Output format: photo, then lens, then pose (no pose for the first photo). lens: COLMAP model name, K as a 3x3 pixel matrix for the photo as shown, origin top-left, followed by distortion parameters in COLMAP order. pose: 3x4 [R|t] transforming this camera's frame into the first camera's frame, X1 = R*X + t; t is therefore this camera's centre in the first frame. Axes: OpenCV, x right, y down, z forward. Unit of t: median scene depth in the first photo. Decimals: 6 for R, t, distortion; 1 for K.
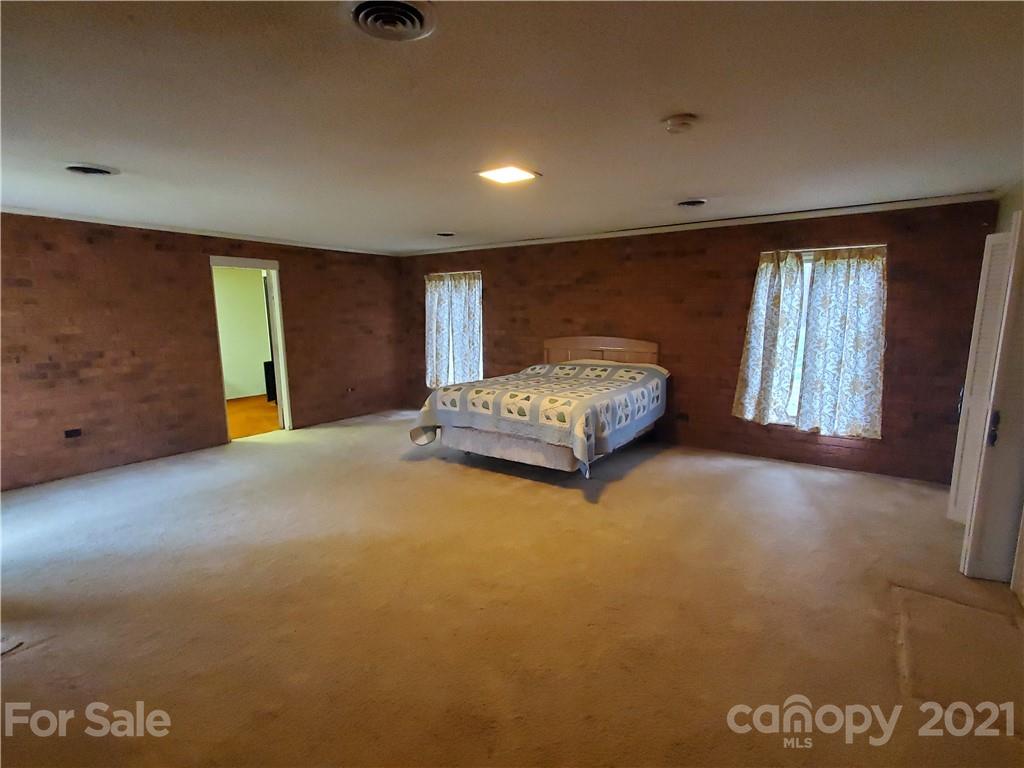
lens RADIAL K [[496.9, 0, 512.0], [0, 496.9, 384.0], [0, 0, 1]] dist [-0.002537, 0.005512]
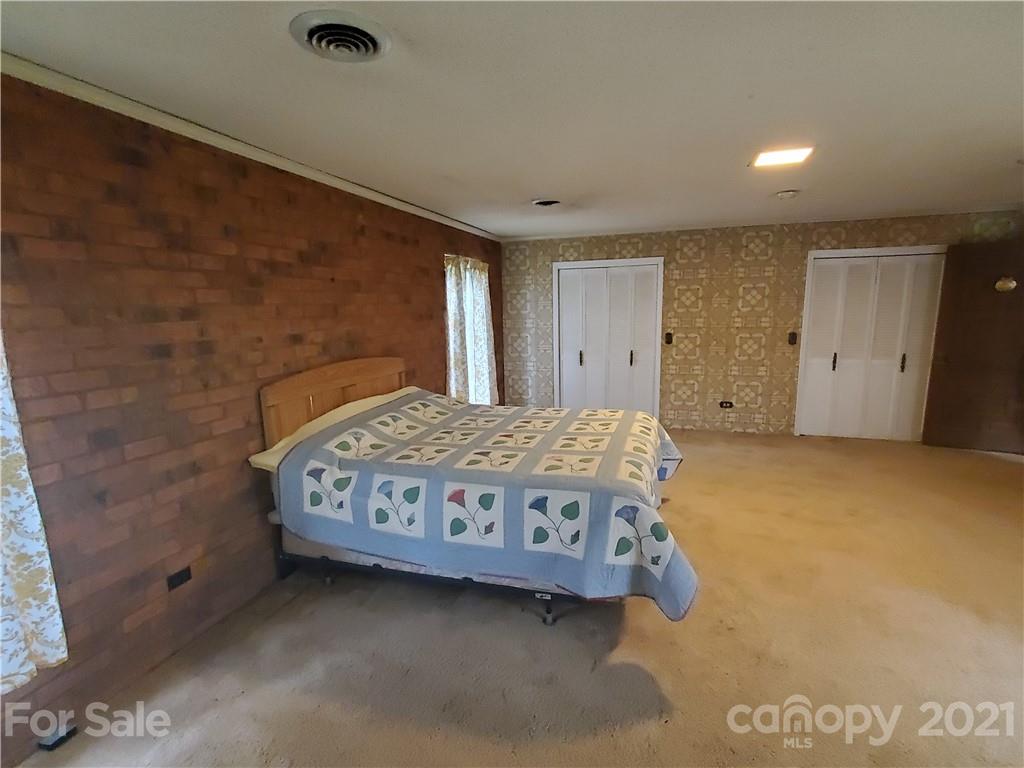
lens RADIAL K [[496.9, 0, 512.0], [0, 496.9, 384.0], [0, 0, 1]] dist [-0.002537, 0.005512]
pose [[-0.288148, -0.138824, 0.947470, -0.407375], [0.160488, 0.968440, 0.190705, -0.142489], [-0.944042, 0.207009, -0.256774, 0.933443]]
